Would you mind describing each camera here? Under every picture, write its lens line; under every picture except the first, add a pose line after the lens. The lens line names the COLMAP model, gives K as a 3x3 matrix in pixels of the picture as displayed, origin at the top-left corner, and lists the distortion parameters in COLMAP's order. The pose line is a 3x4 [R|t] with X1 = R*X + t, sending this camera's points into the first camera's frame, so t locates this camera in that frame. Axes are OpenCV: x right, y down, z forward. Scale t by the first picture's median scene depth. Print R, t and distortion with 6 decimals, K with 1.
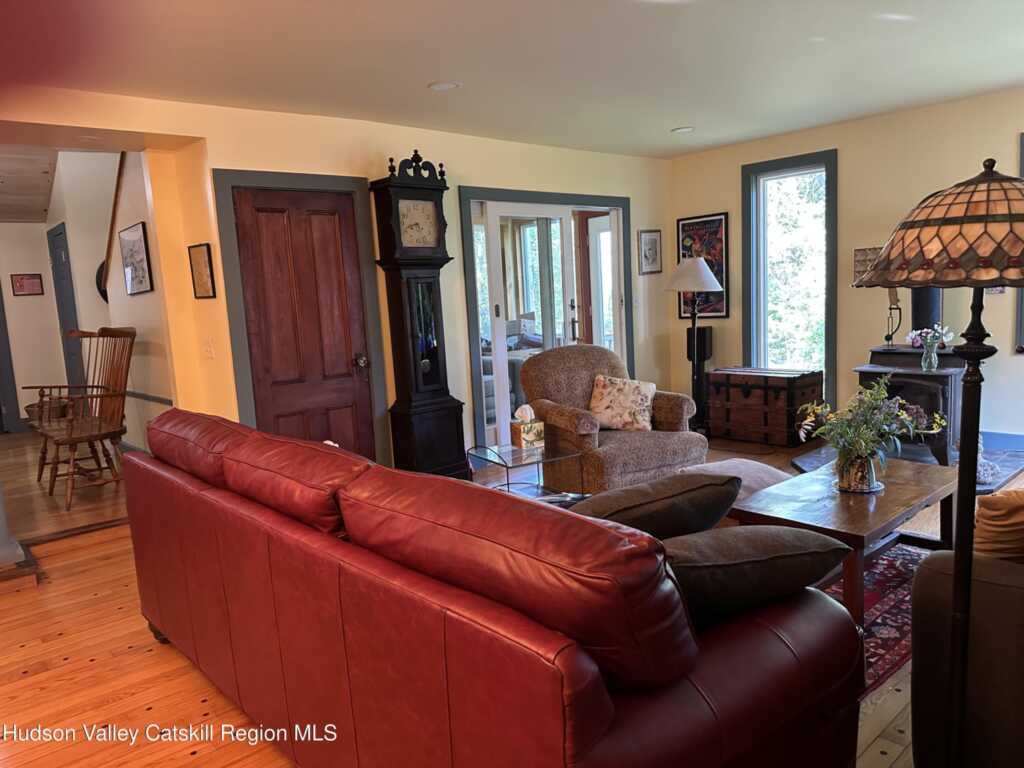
lens RADIAL K [[727.6, 0, 508.3], [0, 727.6, 387.5], [0, 0, 1]] dist [0.046113, -0.050304]
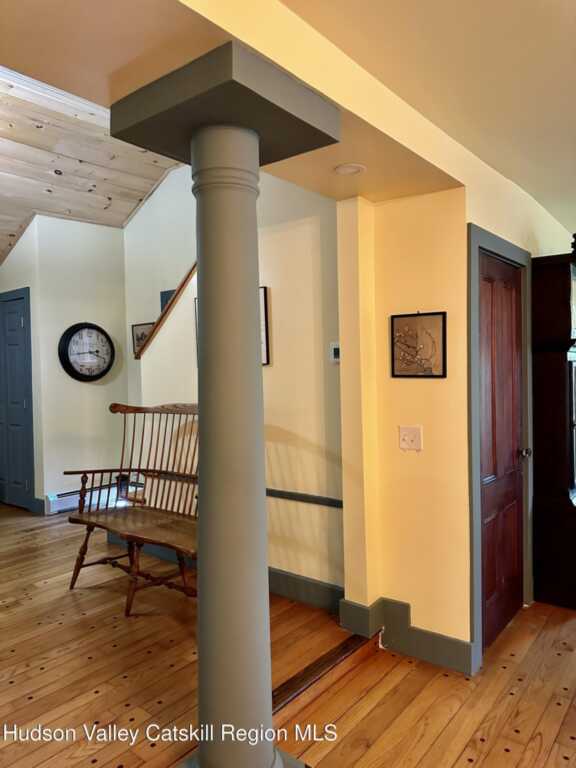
lens RADIAL K [[545.7, 0, 288.4], [0, 545.7, 383.0], [0, 0, 1]] dist [0.046113, -0.050304]
pose [[0.978939, 0.039753, 0.200245, -0.534850], [-0.013640, 0.991403, -0.130132, -0.022312], [-0.203697, 0.124660, 0.971065, 0.322403]]
